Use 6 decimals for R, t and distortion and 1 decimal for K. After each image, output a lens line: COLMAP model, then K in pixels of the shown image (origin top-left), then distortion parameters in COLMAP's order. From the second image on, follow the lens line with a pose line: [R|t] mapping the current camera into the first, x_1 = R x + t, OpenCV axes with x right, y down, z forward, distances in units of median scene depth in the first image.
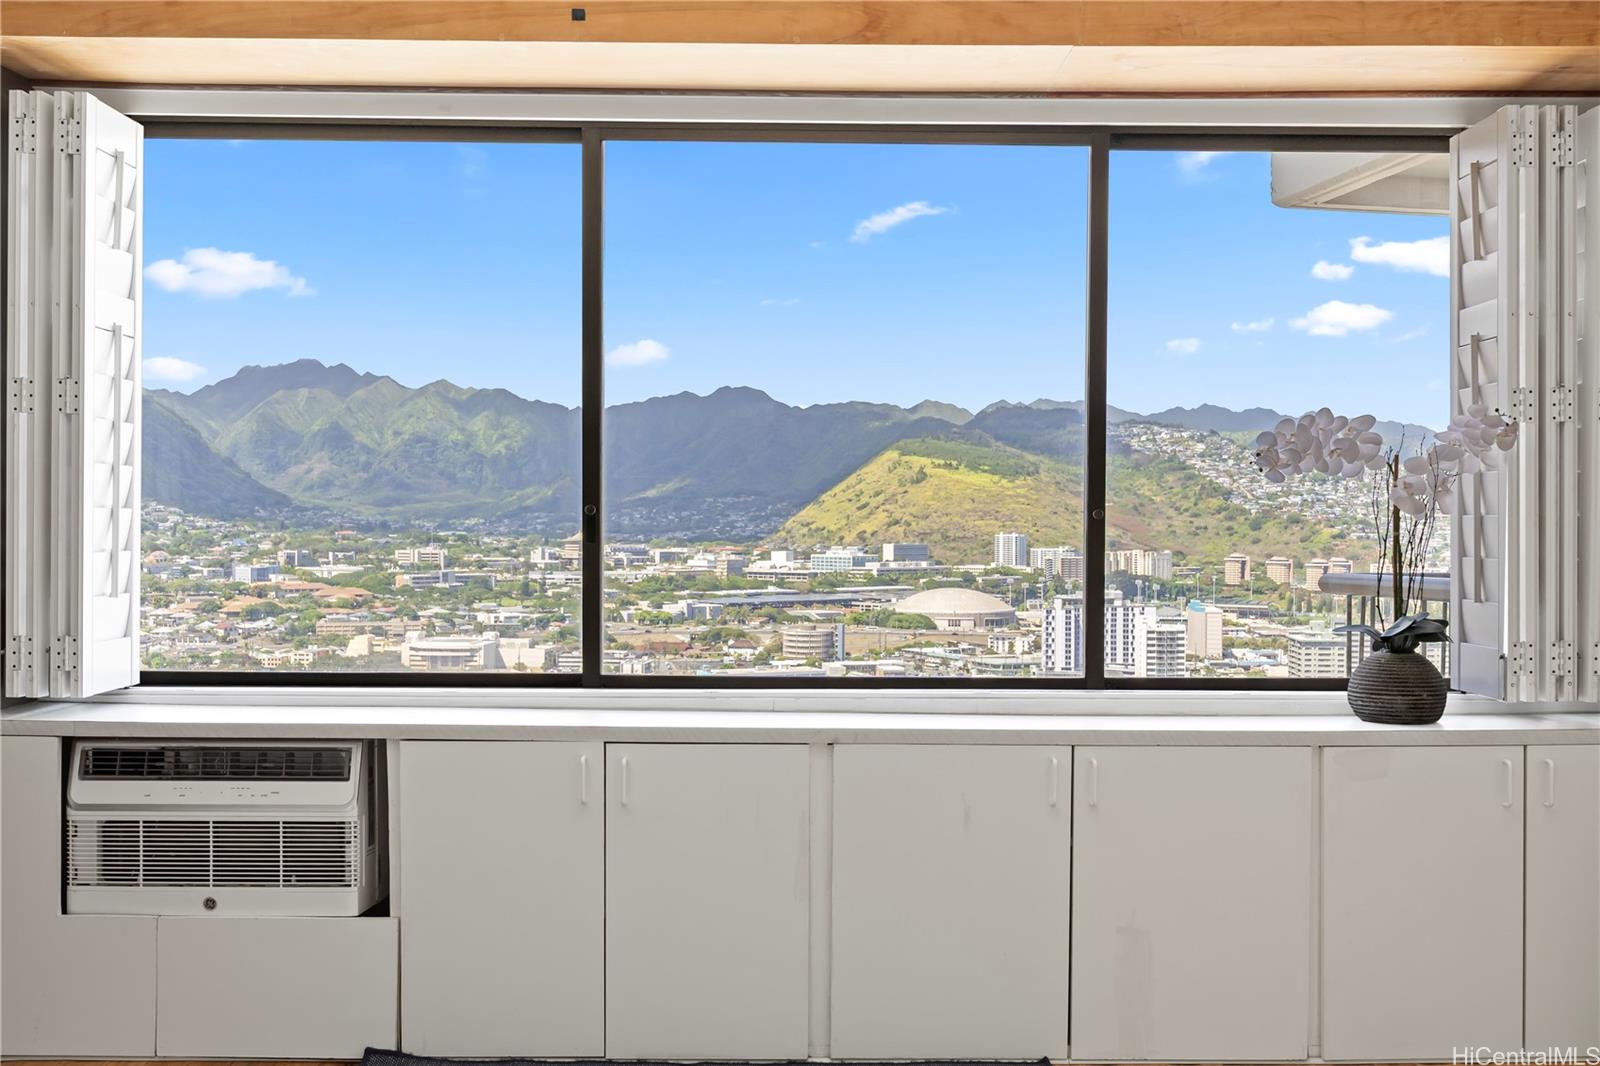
lens RADIAL K [[1569.3, 0, 795.9], [0, 1569.3, 558.0], [0, 0, 1]] dist [0.000410, 0.000000]
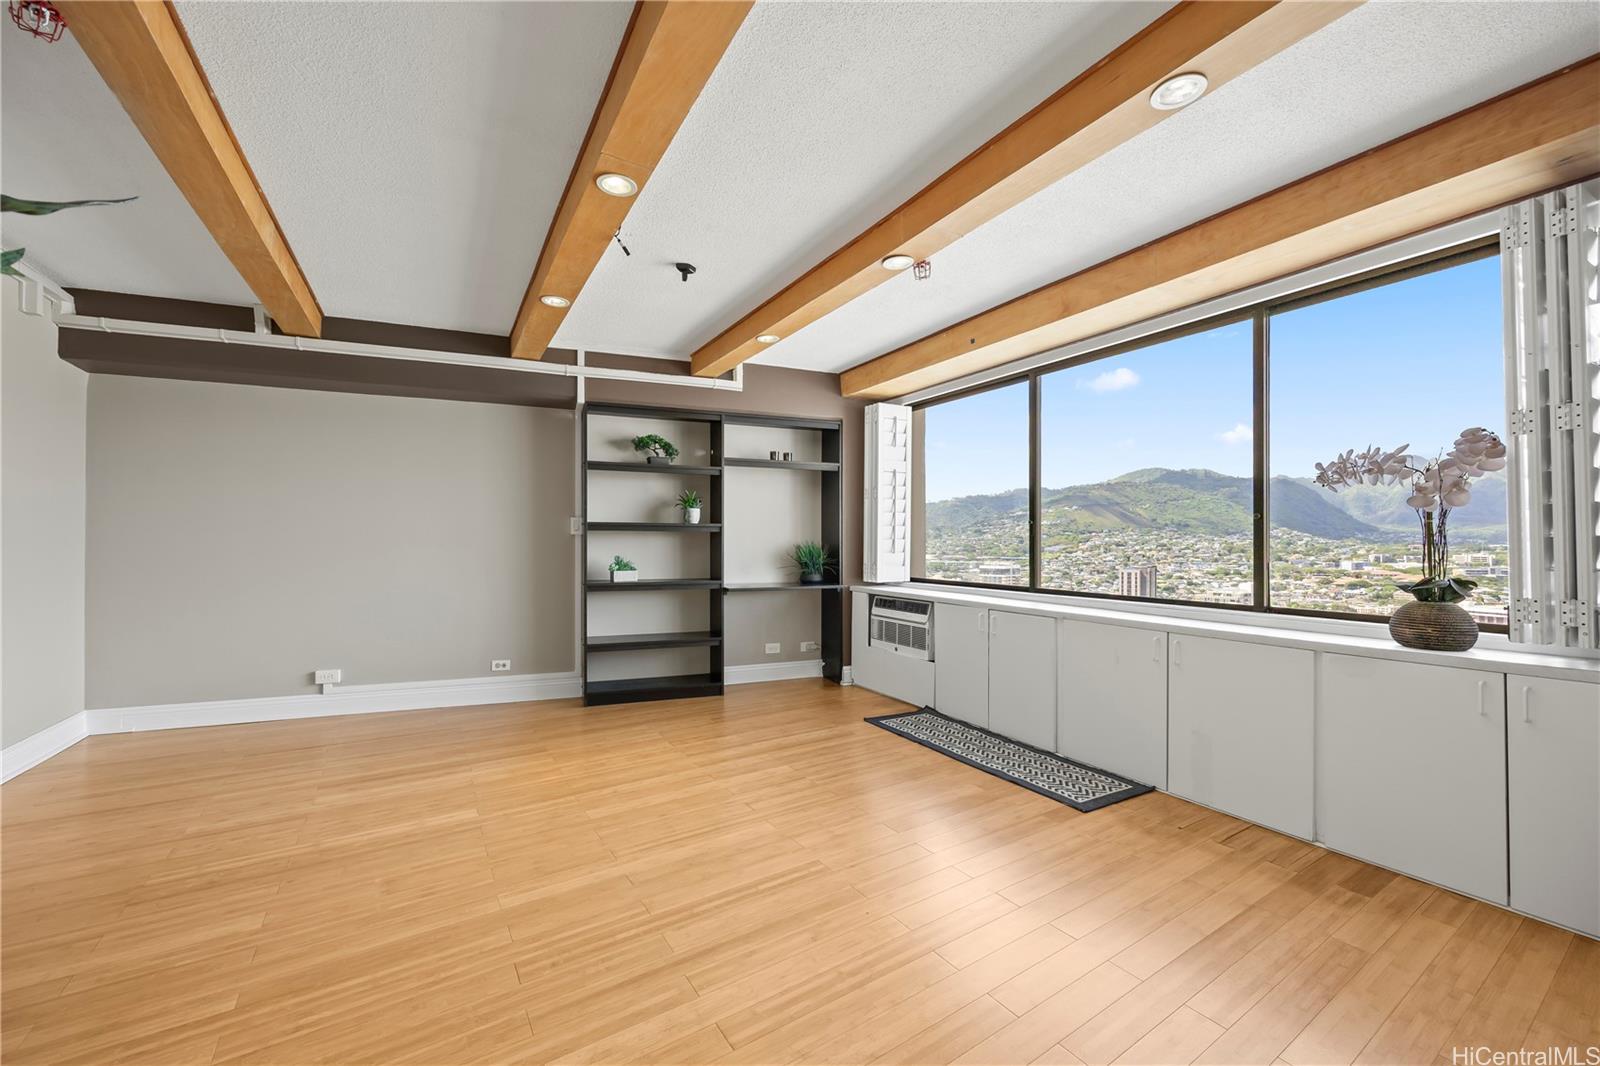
lens RADIAL K [[625.0, 0, 797.5], [0, 625.0, 541.5], [0, 0, 1]] dist [-0.005497, 0.000721]
pose [[0.487943, -0.004604, -0.872863, 0.624635], [-0.014621, 0.999803, -0.013447, 0.021302], [0.872753, 0.019323, 0.487779, 0.197974]]
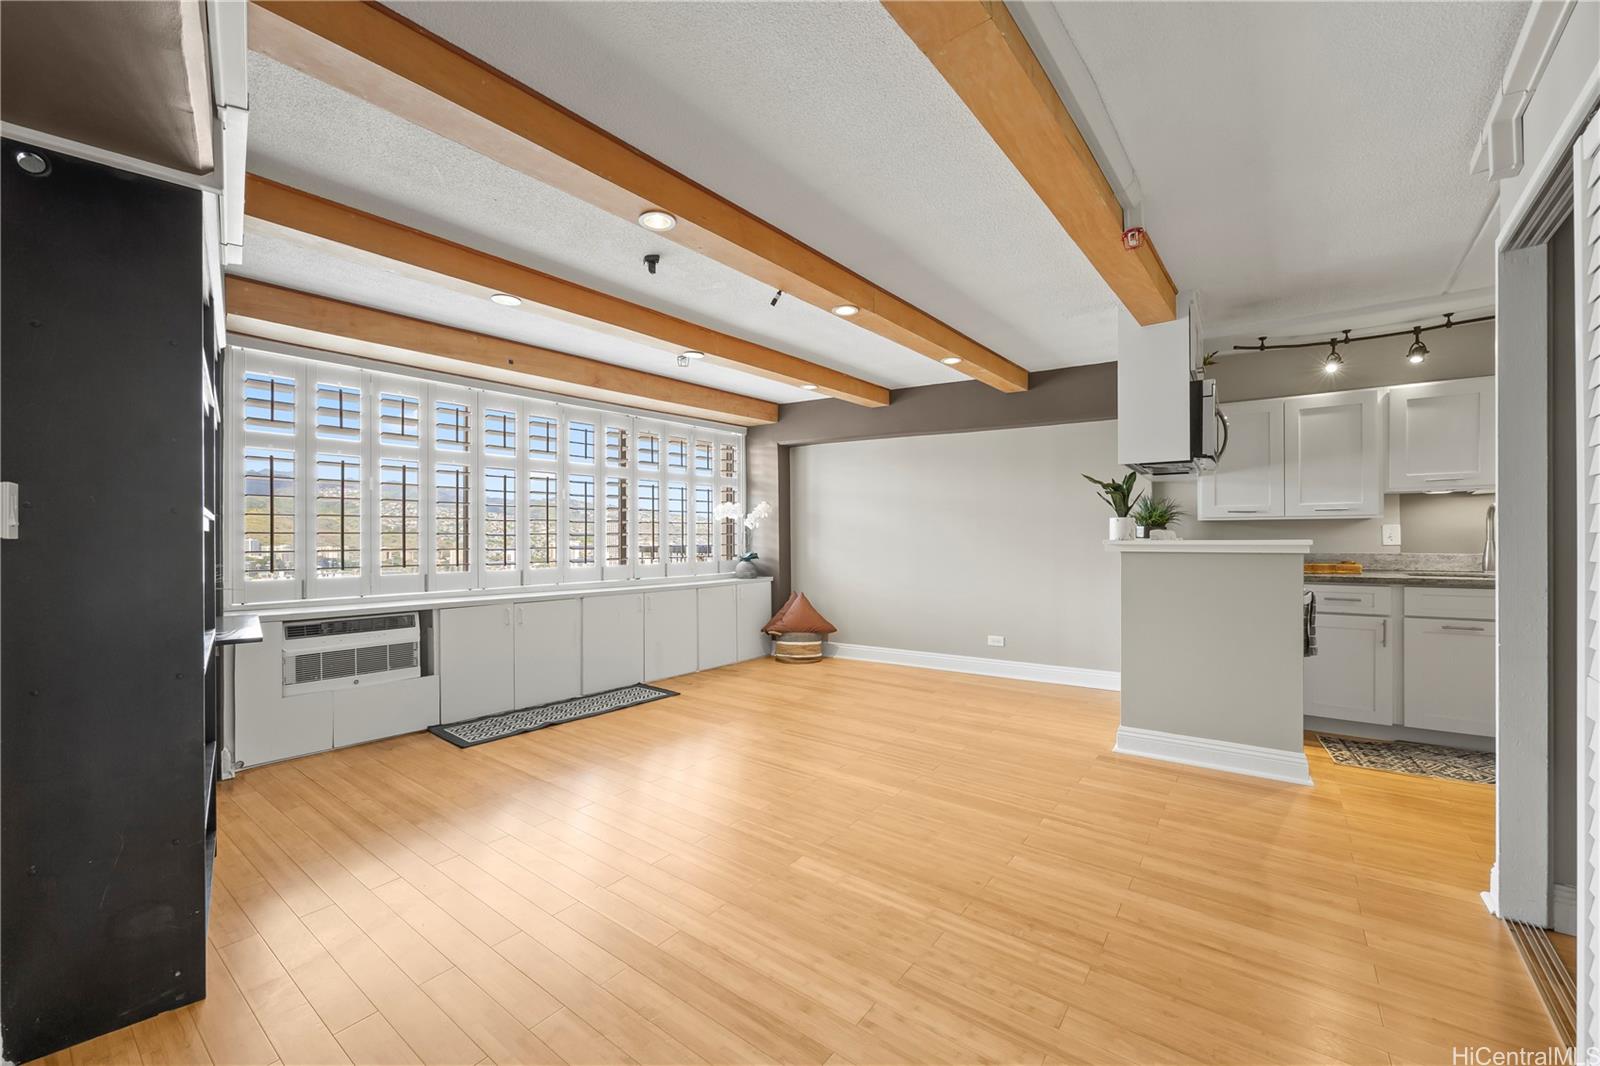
lens RADIAL K [[625.0, 0, 798.4], [0, 625.0, 538.7], [0, 0, 1]] dist [-0.005497, 0.000721]
pose [[0.653875, -0.010020, 0.756536, -0.648604], [0.018231, 0.999831, -0.002515, 0.006966], [-0.756383, 0.015437, 0.653947, -0.183411]]
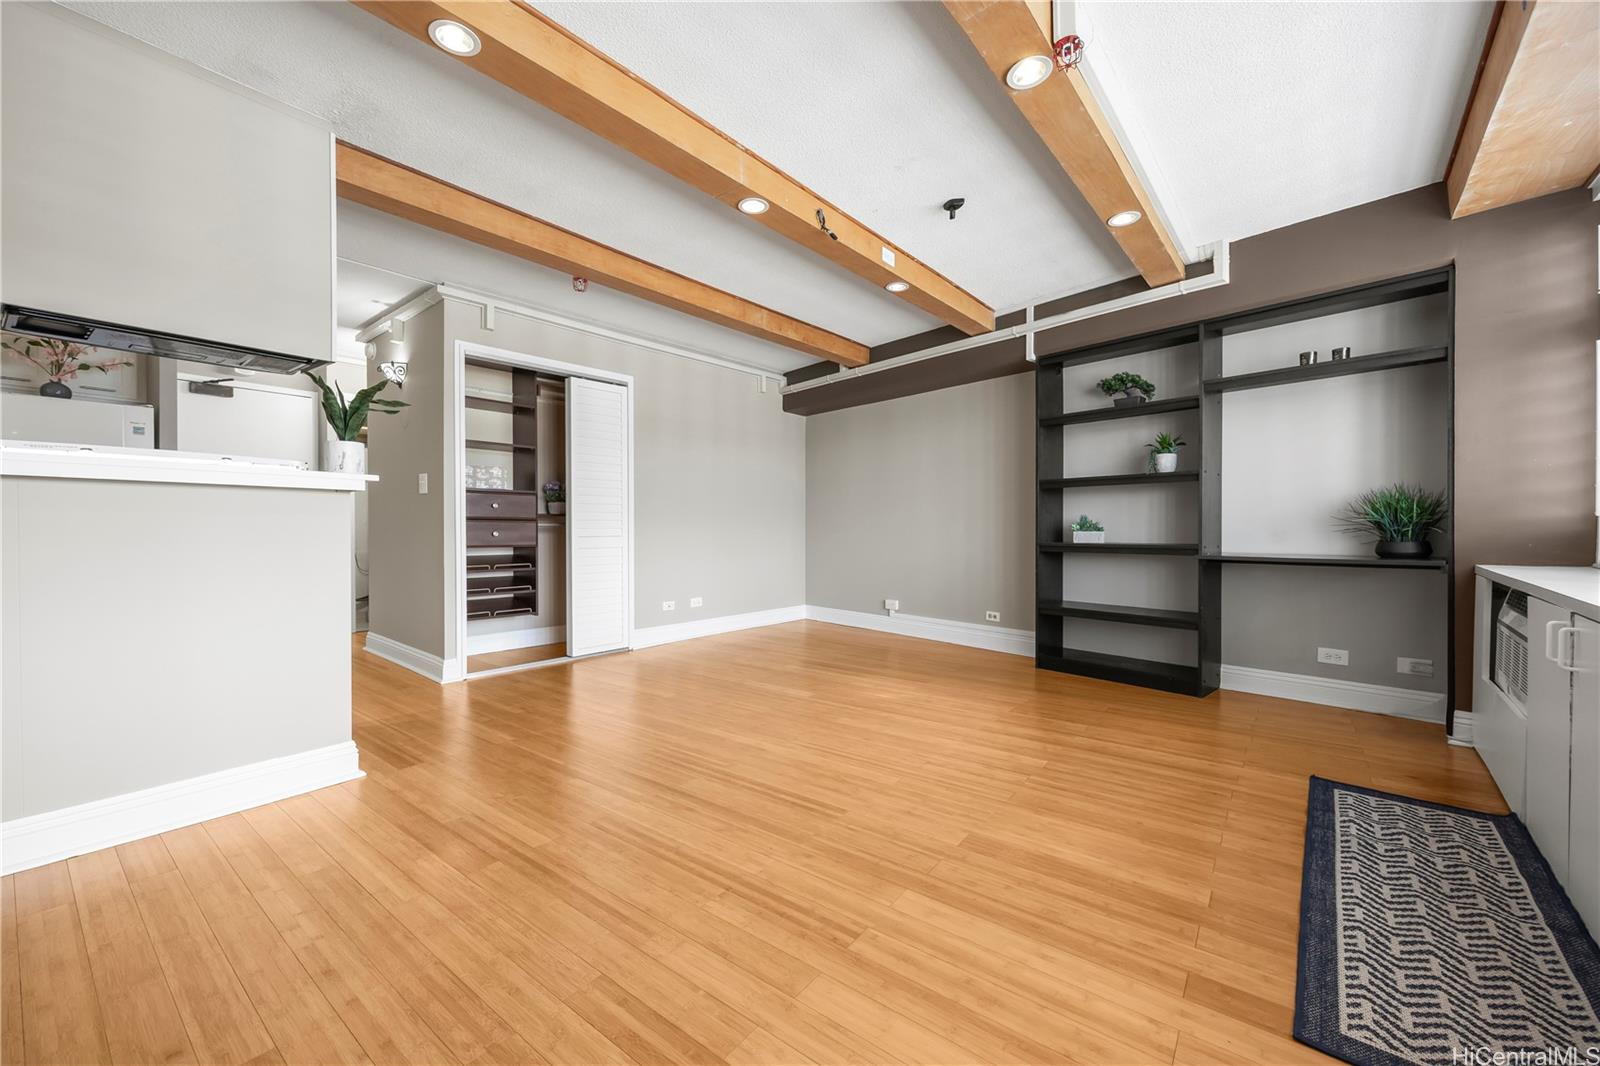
lens RADIAL K [[625.0, 0, 799.3], [0, 625.0, 533.8], [0, 0, 1]] dist [-0.005497, 0.000721]
pose [[-0.660302, 0.004781, -0.750985, 0.562078], [-0.013139, 0.999753, 0.017918, 0.058664], [0.750885, 0.021699, -0.660077, 0.855054]]
